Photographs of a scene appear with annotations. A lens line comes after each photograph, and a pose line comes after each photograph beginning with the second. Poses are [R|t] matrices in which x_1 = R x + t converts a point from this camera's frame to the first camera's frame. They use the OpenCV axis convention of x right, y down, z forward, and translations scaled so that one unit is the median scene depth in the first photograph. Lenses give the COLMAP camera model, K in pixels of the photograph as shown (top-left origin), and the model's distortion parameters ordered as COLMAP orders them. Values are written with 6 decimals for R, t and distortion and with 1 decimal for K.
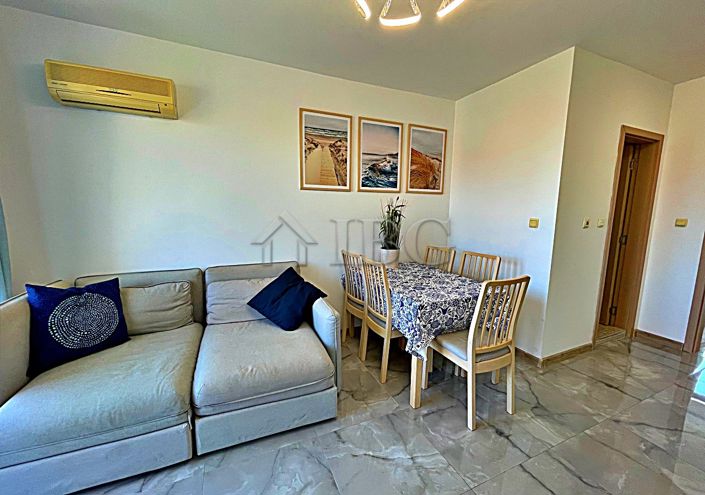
lens RADIAL K [[284.8, 0, 353.1], [0, 284.8, 250.1], [0, 0, 1]] dist [-0.002524, 0.002009]
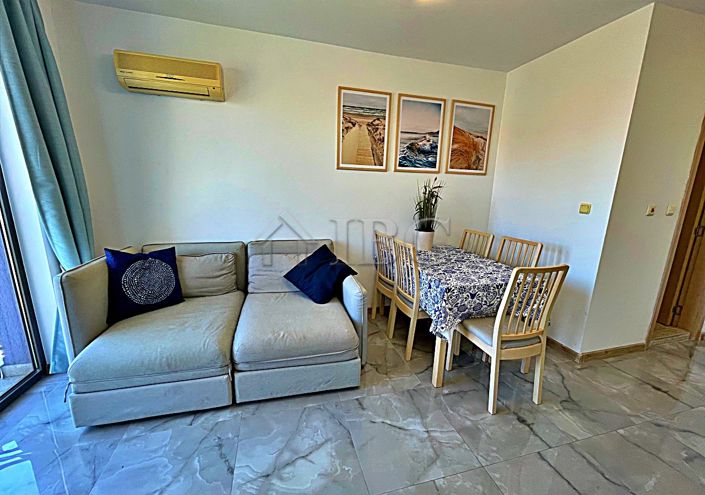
lens RADIAL K [[284.8, 0, 353.0], [0, 284.8, 250.6], [0, 0, 1]] dist [-0.002524, 0.002009]
pose [[0.988745, 0.048157, -0.141650, 0.035746], [-0.038251, 0.996682, 0.071850, 0.002635], [0.144640, -0.065623, 0.987306, -0.020249]]
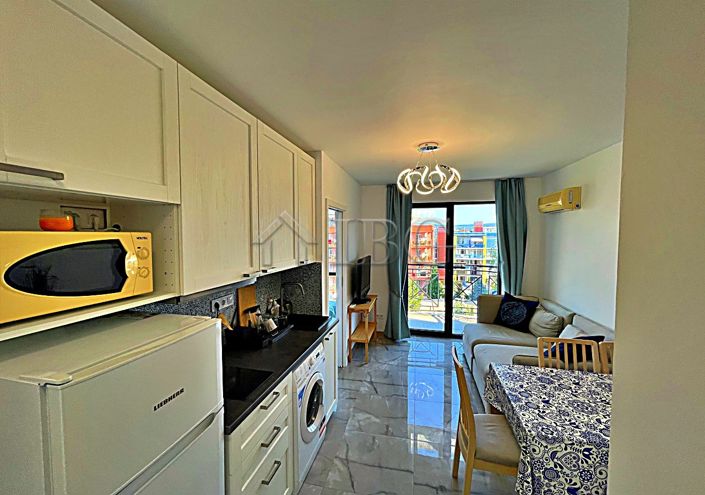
lens RADIAL K [[284.8, 0, 351.5], [0, 284.8, 249.0], [0, 0, 1]] dist [-0.002524, 0.002009]
pose [[-0.595921, 0.030894, -0.802449, 1.222295], [-0.118967, 0.984837, 0.126264, -0.290565], [0.794182, 0.170708, -0.583209, 0.925808]]
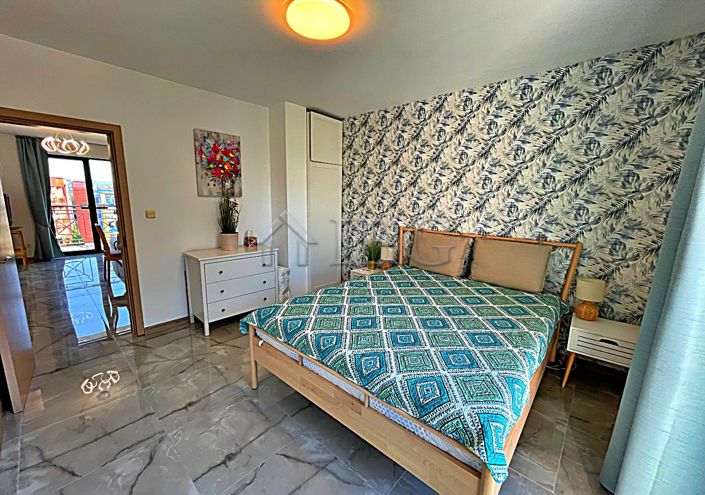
lens RADIAL K [[284.8, 0, 351.0], [0, 284.8, 246.7], [0, 0, 1]] dist [-0.002524, 0.002009]
pose [[0.407131, 0.153702, -0.900344, 2.994793], [-0.140889, 0.984510, 0.104361, -0.235320], [0.902438, 0.084360, 0.422480, 1.532356]]
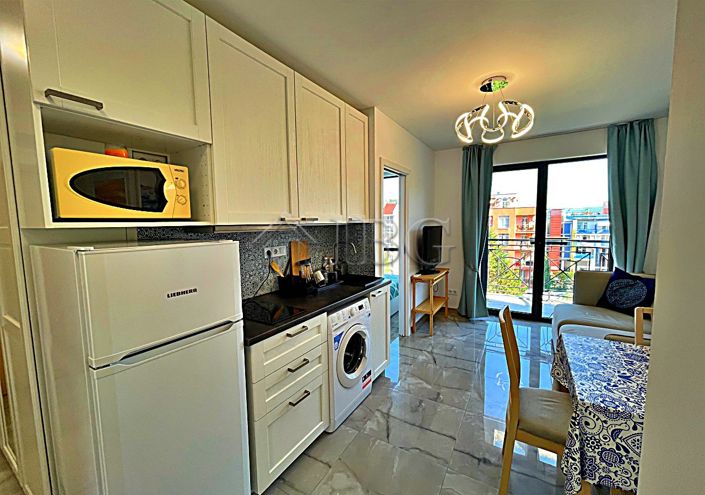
lens RADIAL K [[284.8, 0, 352.2], [0, 284.8, 248.6], [0, 0, 1]] dist [-0.002524, 0.002009]
pose [[-0.817053, 0.055101, -0.573923, 1.097407], [-0.074595, 0.976954, 0.199992, -0.190713], [0.571716, 0.206216, -0.794113, 1.050018]]
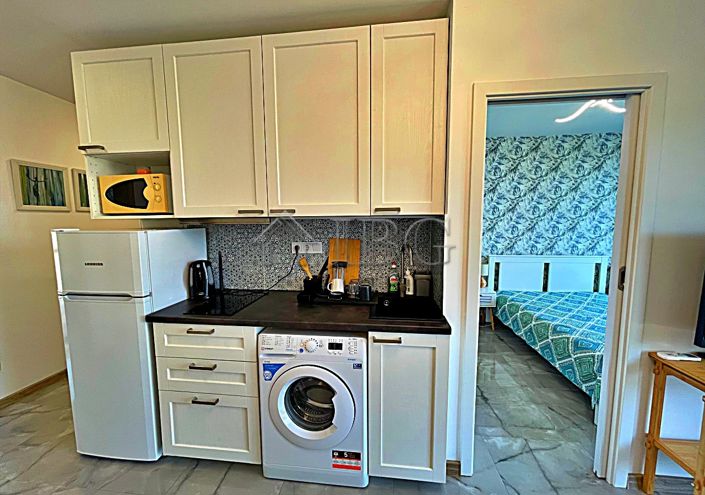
lens RADIAL K [[284.8, 0, 352.0], [0, 284.8, 248.3], [0, 0, 1]] dist [-0.002524, 0.002009]
pose [[-0.868389, -0.050330, 0.493323, 0.172831], [0.072724, 0.971154, 0.227094, -0.152739], [-0.490522, 0.233083, -0.839679, 0.790603]]
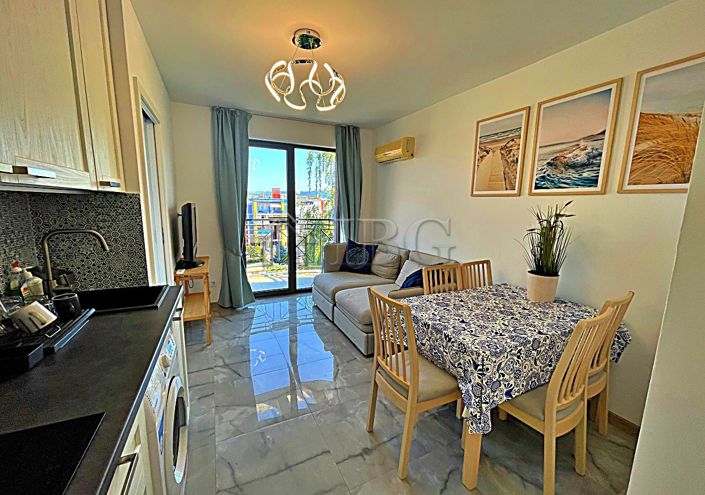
lens RADIAL K [[284.8, 0, 350.8], [0, 284.8, 249.2], [0, 0, 1]] dist [-0.002524, 0.002009]
pose [[0.041227, 0.149293, -0.987933, 1.041989], [-0.163468, 0.976459, 0.140737, -0.112085], [0.985687, 0.155693, 0.064661, 0.599223]]
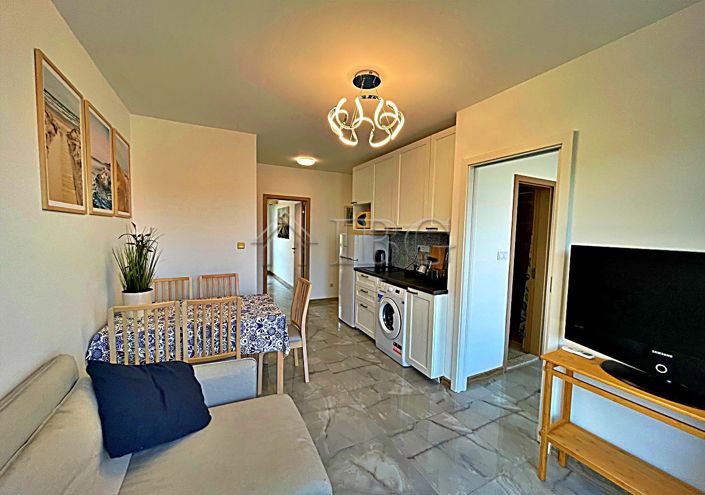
lens RADIAL K [[284.8, 0, 349.9], [0, 284.8, 248.9], [0, 0, 1]] dist [-0.002524, 0.002009]
pose [[-0.058732, -0.081157, 0.994969, -0.837273], [0.119492, 0.988952, 0.087719, -0.148013], [-0.991096, 0.124043, -0.048385, 0.590512]]
